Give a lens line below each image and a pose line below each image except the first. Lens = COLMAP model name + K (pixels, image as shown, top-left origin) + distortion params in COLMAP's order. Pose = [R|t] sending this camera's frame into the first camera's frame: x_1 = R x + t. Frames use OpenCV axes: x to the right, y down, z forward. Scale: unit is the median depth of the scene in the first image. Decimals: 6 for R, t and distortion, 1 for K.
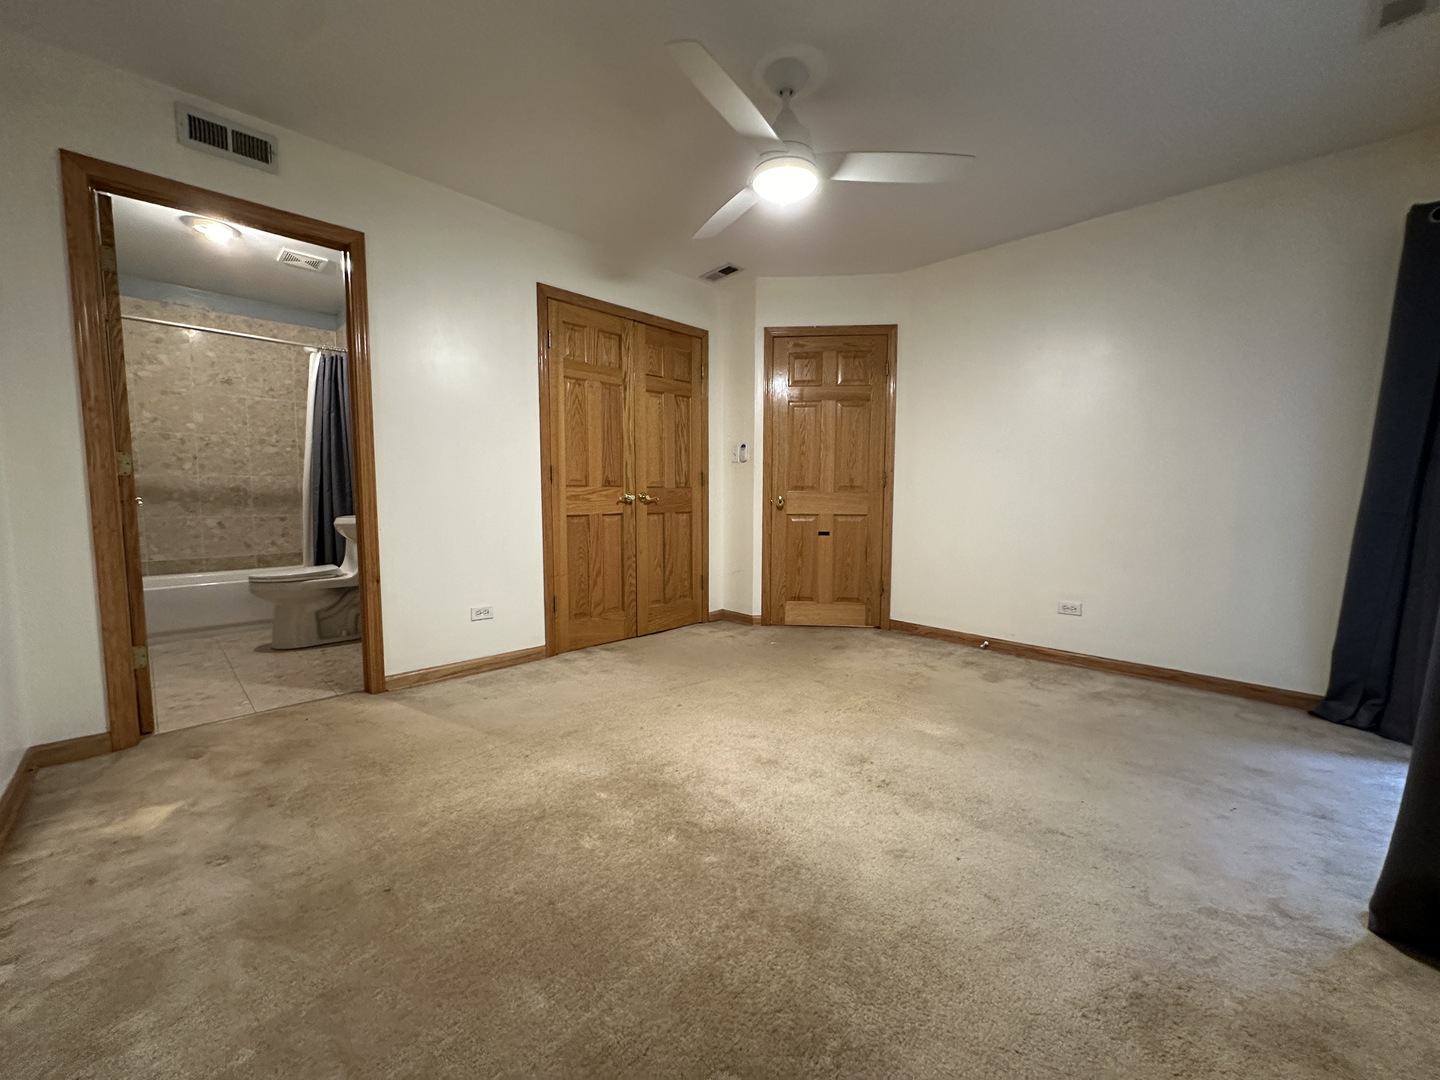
lens RADIAL K [[571.9, 0, 722.6], [0, 571.9, 538.2], [0, 0, 1]] dist [-0.004260, 0.000634]
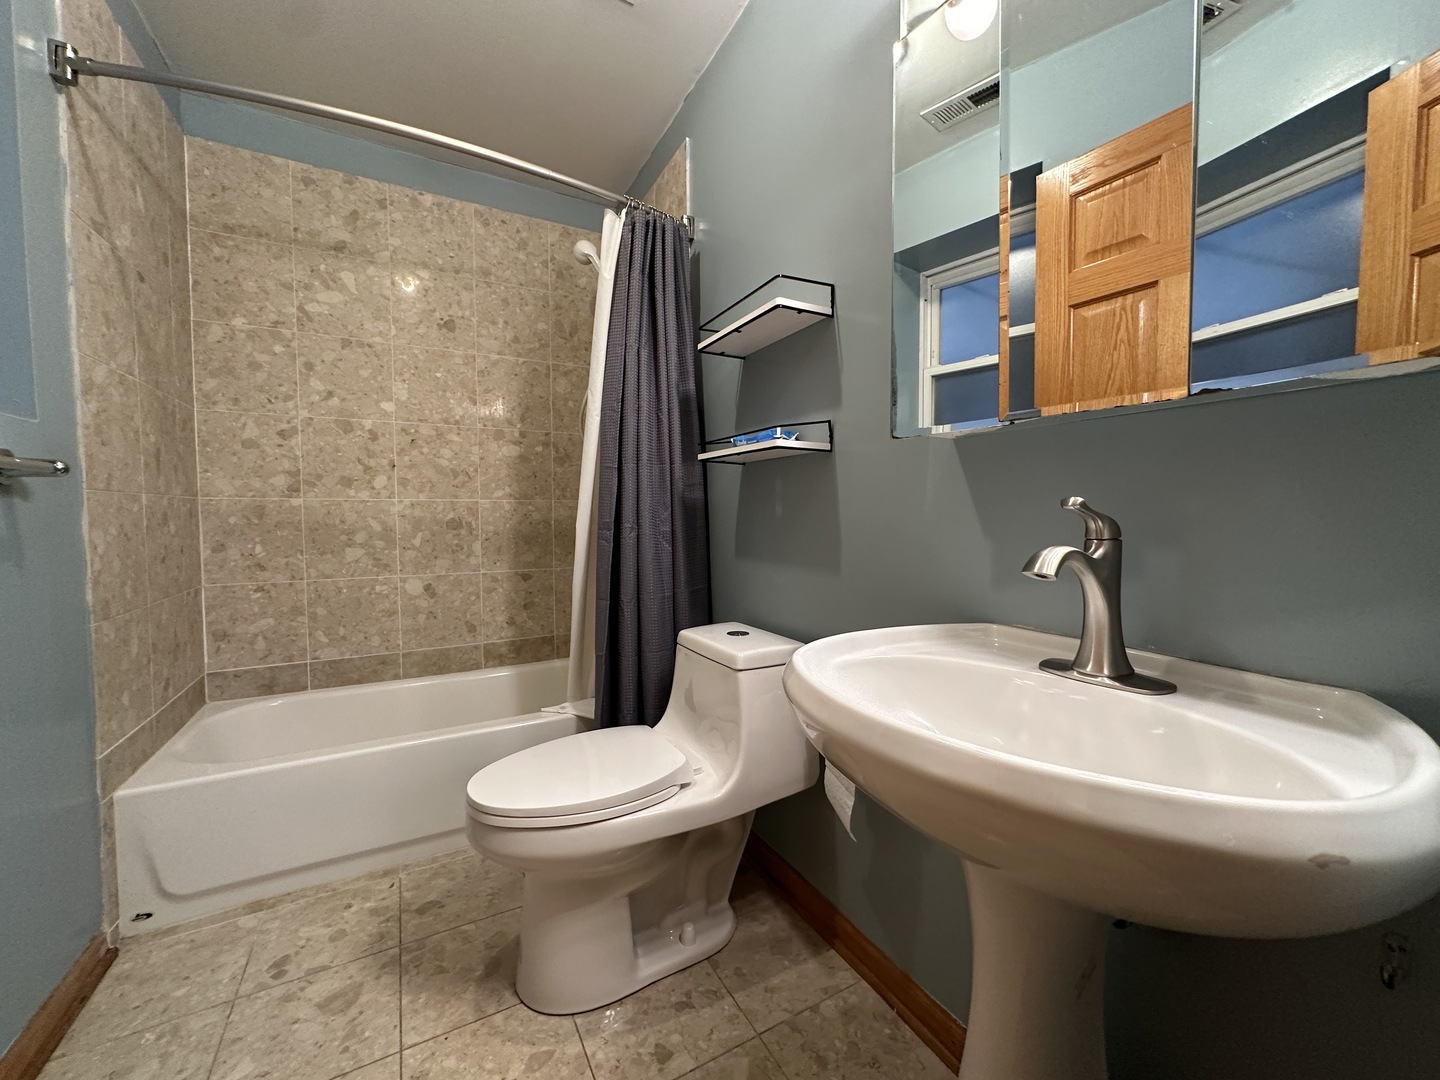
lens RADIAL K [[571.9, 0, 721.4], [0, 571.9, 536.3], [0, 0, 1]] dist [-0.004260, 0.000634]
pose [[0.960337, 0.004190, -0.278809, -0.473617], [-0.014769, 0.999248, -0.035854, -0.059906], [0.278449, 0.038550, 0.959677, 0.566795]]
